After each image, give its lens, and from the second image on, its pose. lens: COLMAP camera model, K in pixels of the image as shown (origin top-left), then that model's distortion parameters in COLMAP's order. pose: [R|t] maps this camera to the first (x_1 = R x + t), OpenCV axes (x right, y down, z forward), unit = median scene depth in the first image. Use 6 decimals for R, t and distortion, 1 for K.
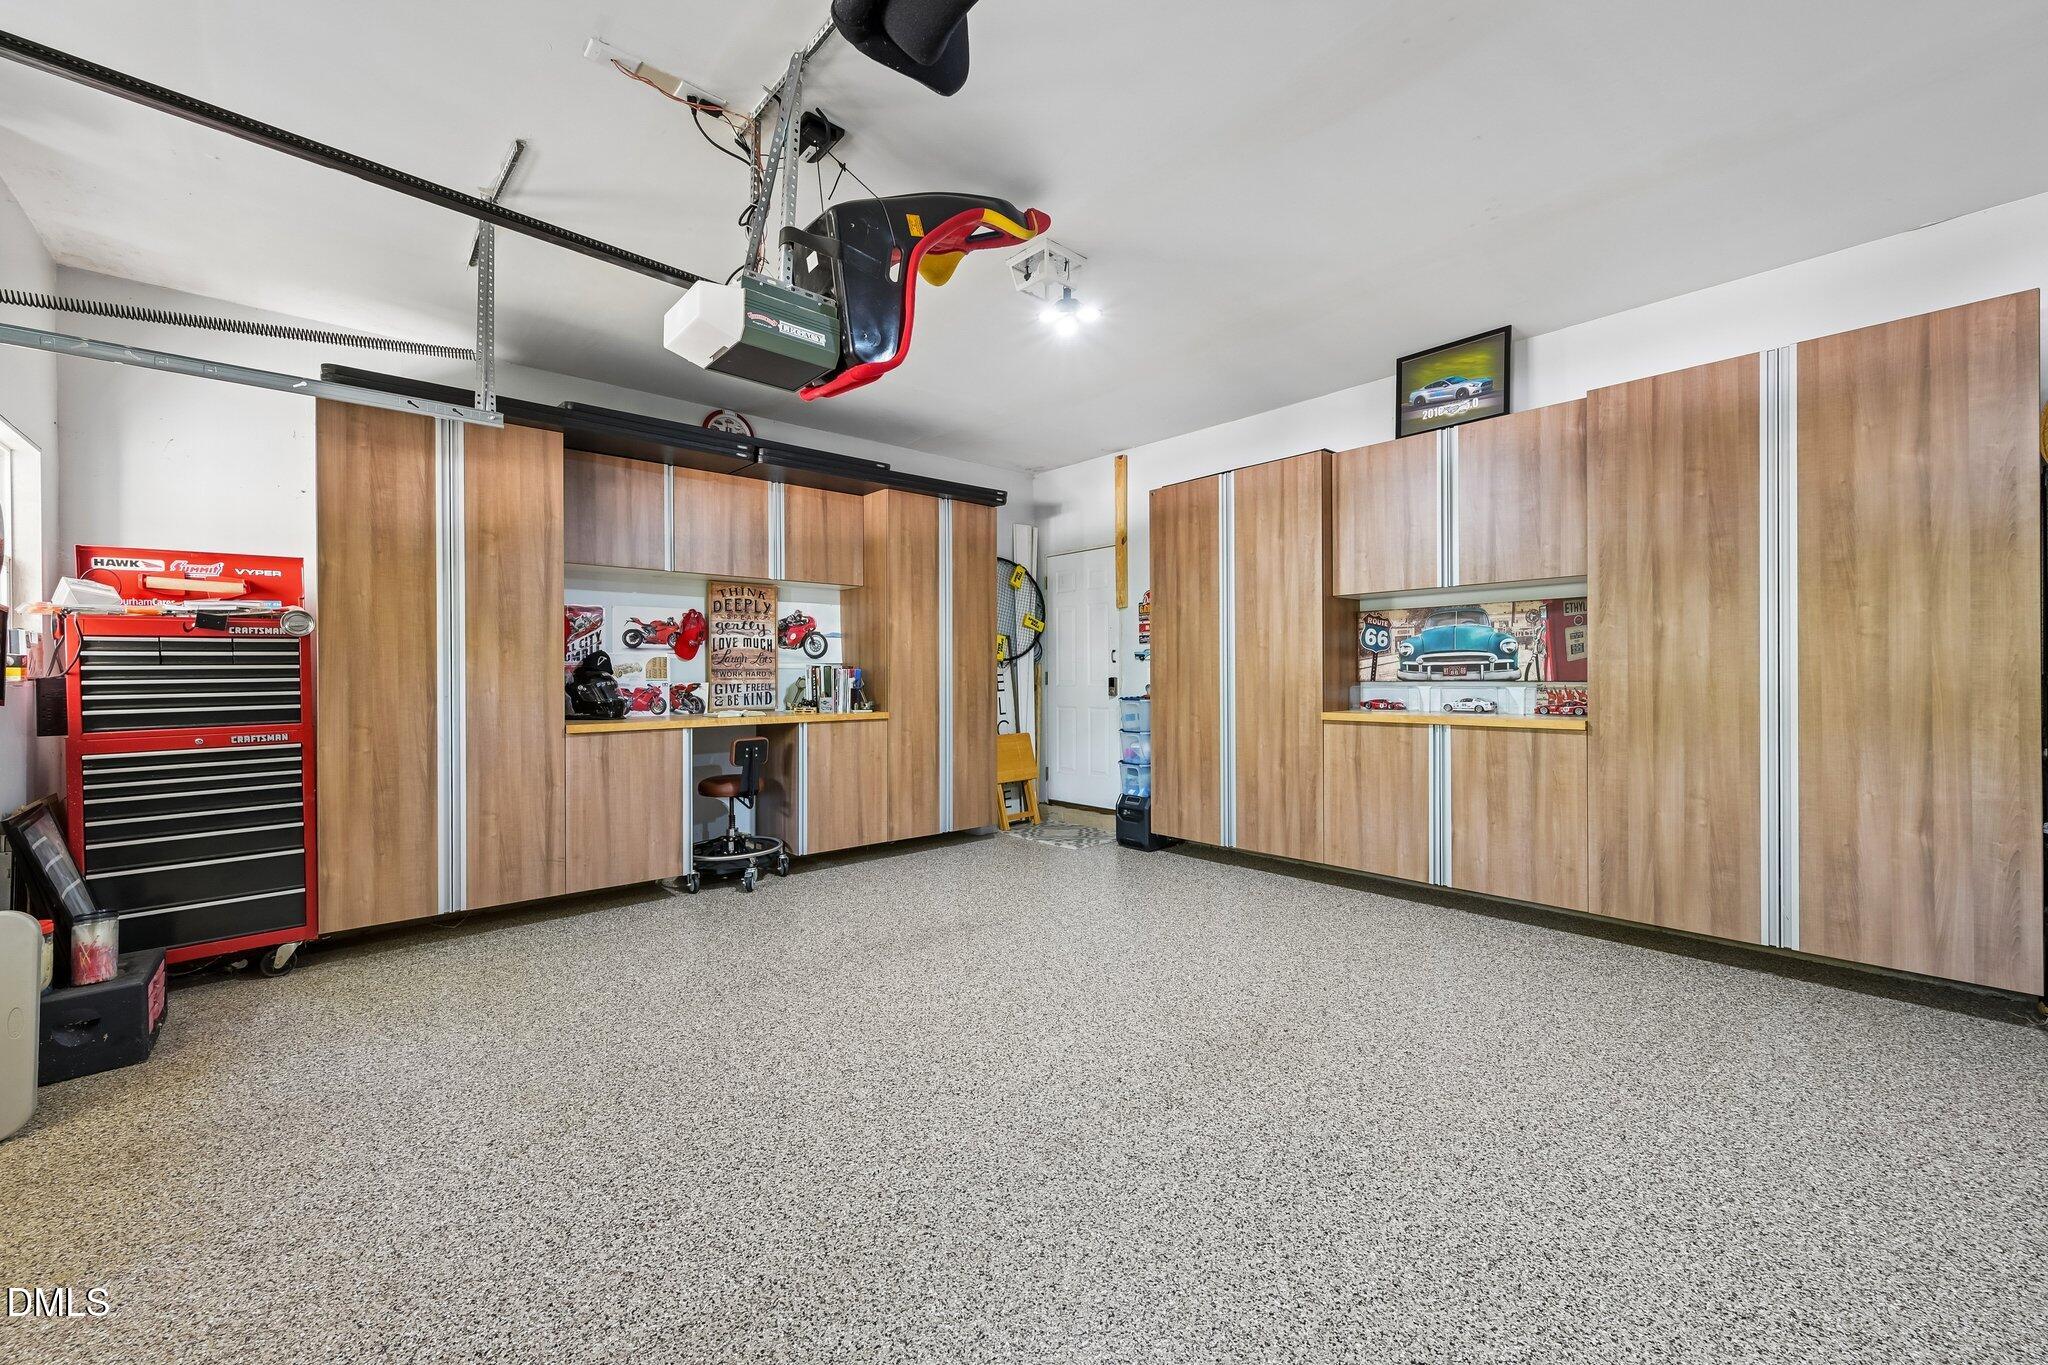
lens RADIAL K [[800.4, 0, 1023.0], [0, 800.4, 695.1], [0, 0, 1]] dist [0.001621, -0.000028]
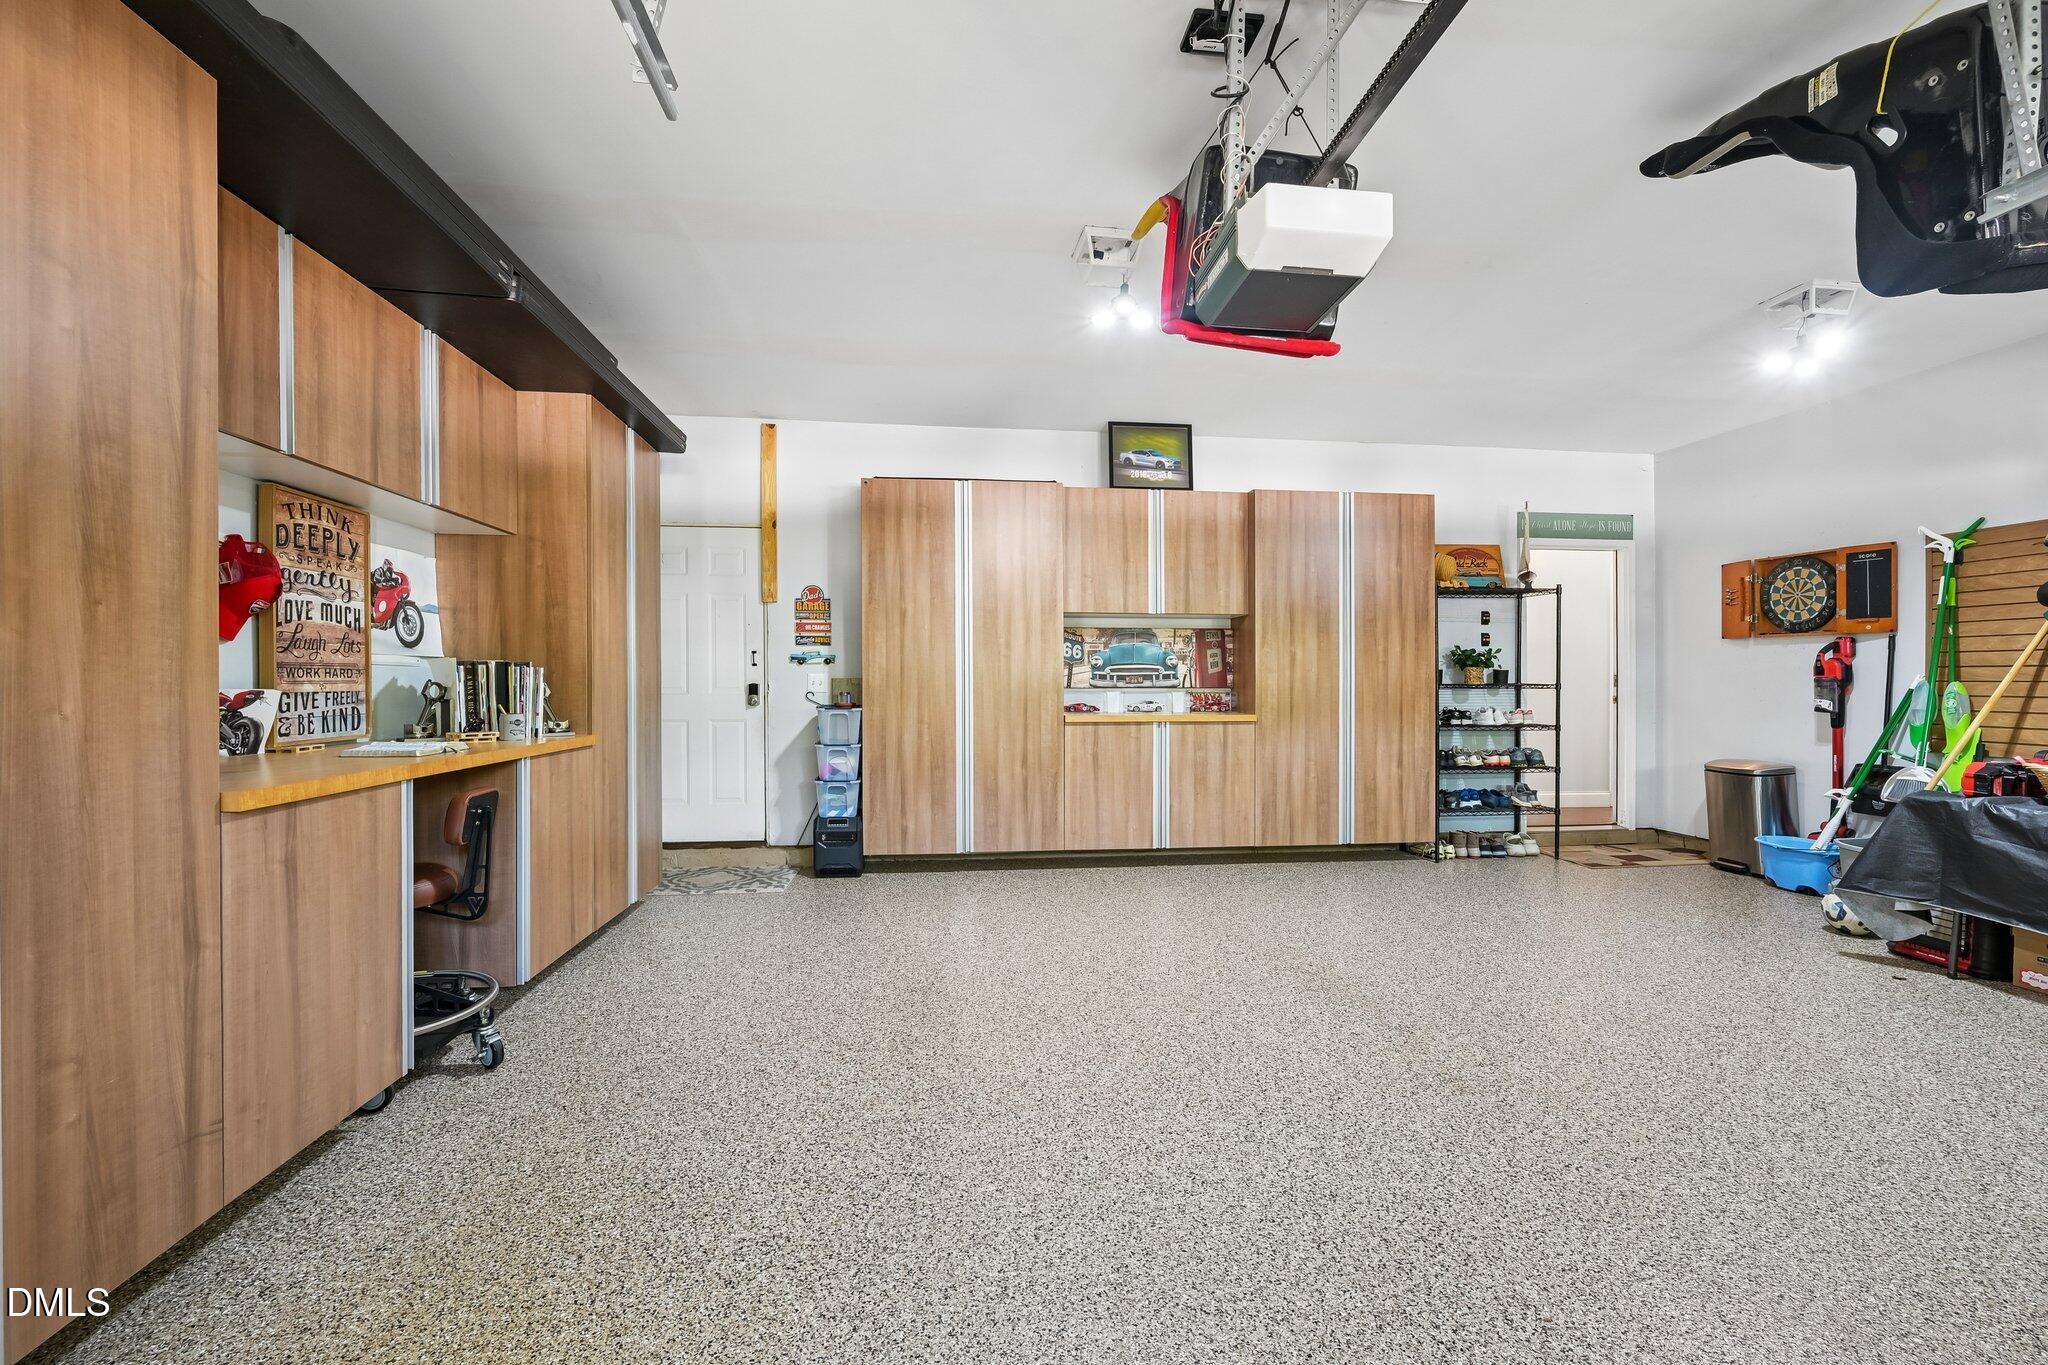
lens RADIAL K [[815.4, 0, 1032.9], [0, 815.4, 696.7], [0, 0, 1]] dist [-0.012192, -0.000410]
pose [[0.577624, -0.007564, 0.816268, -0.603615], [0.014881, 0.999888, -0.001265, -0.004147], [-0.816167, 0.012877, 0.577672, 0.386222]]
